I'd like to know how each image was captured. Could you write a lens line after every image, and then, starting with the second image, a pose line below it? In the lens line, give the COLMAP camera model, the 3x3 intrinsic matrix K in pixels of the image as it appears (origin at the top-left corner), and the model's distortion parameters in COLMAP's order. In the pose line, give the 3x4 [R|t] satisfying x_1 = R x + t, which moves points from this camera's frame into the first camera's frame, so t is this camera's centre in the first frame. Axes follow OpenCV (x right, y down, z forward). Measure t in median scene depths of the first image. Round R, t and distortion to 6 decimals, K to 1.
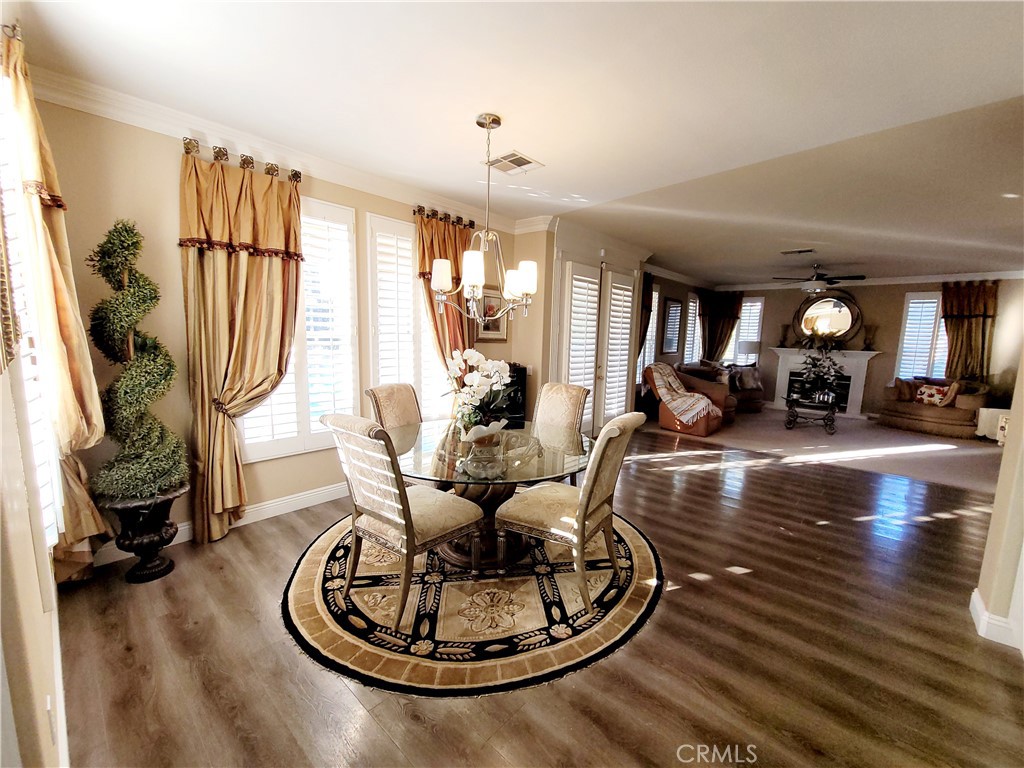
lens RADIAL K [[416.5, 0, 518.5], [0, 416.5, 390.4], [0, 0, 1]] dist [0.000831, -0.001847]
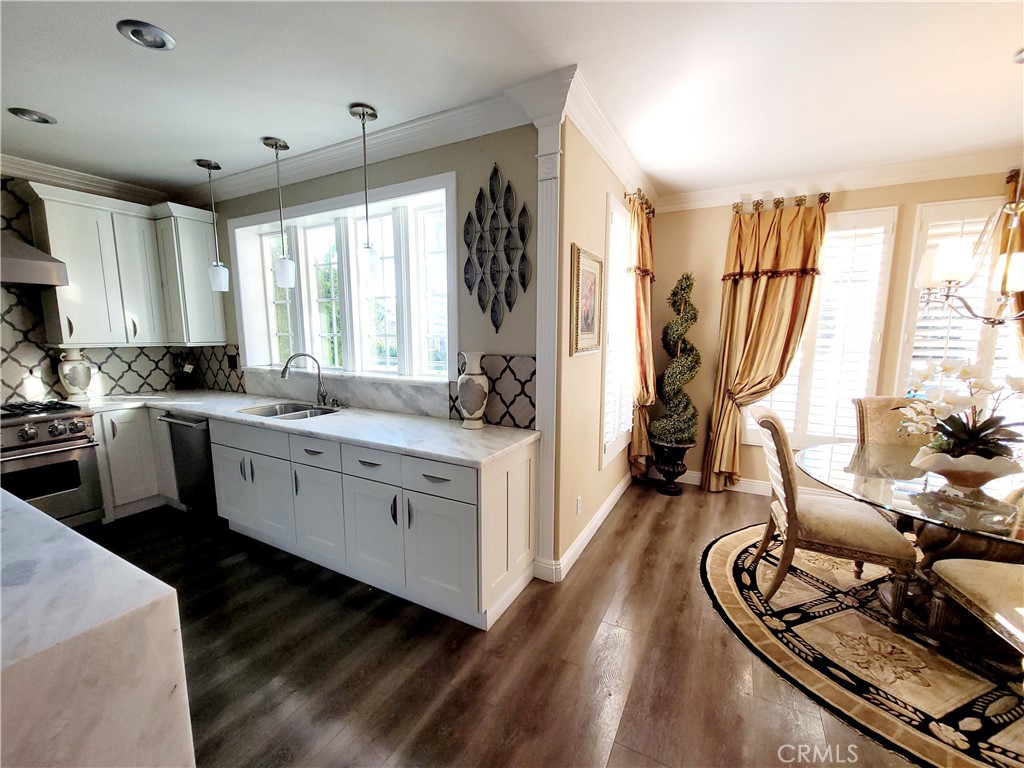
lens RADIAL K [[416.5, 0, 517.4], [0, 416.5, 390.7], [0, 0, 1]] dist [0.000831, -0.001847]
pose [[0.241206, 0.109263, -0.964304, 0.316305], [-0.129556, 0.988373, 0.079584, 0.004084], [0.961787, 0.105735, 0.252557, -0.000373]]
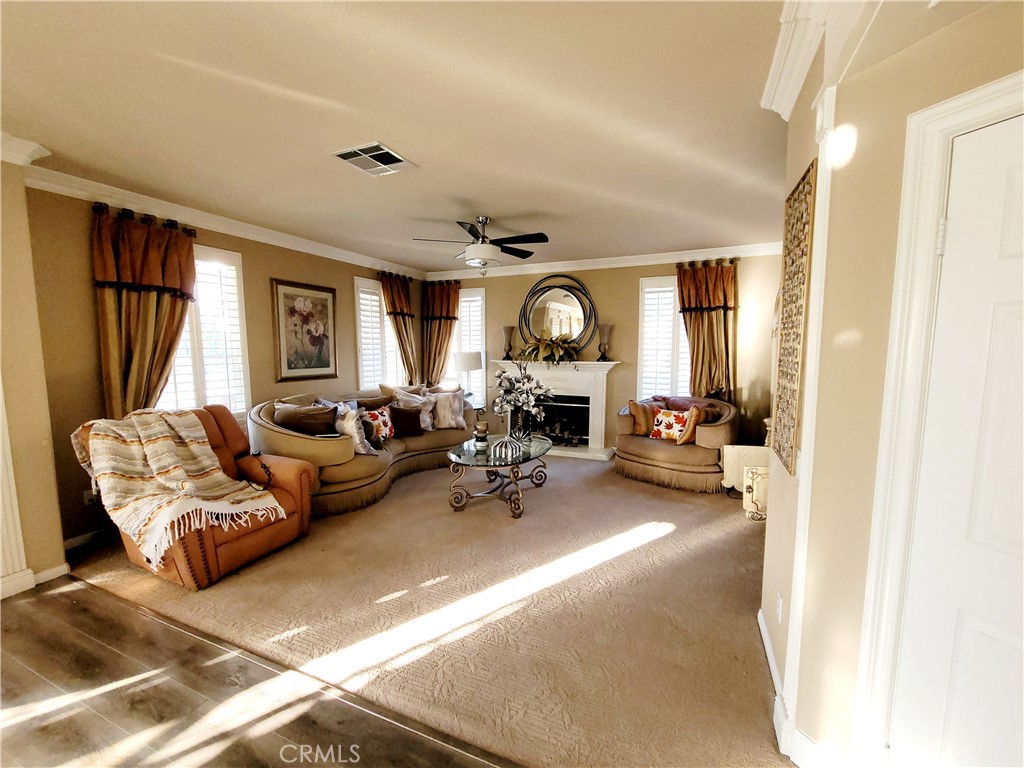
lens RADIAL K [[416.5, 0, 518.2], [0, 416.5, 391.2], [0, 0, 1]] dist [0.000831, -0.001847]
pose [[0.946718, -0.061747, 0.316090, 1.084797], [0.070251, 0.997408, -0.015569, -0.097709], [-0.314310, 0.036945, 0.948601, 0.861687]]
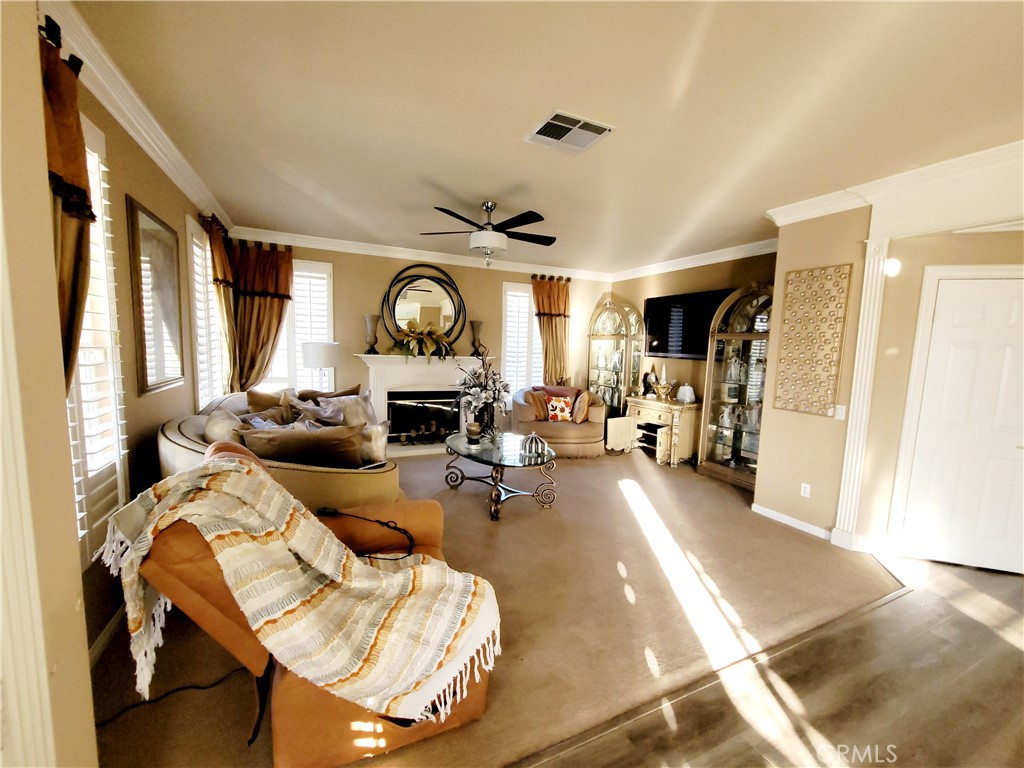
lens RADIAL K [[416.5, 0, 514.3], [0, 416.5, 392.6], [0, 0, 1]] dist [0.000831, -0.001847]
pose [[0.387156, -0.118664, 0.914346, 0.406771], [0.102969, 0.991045, 0.085018, -0.197469], [-0.916247, 0.061234, 0.395907, 1.482864]]
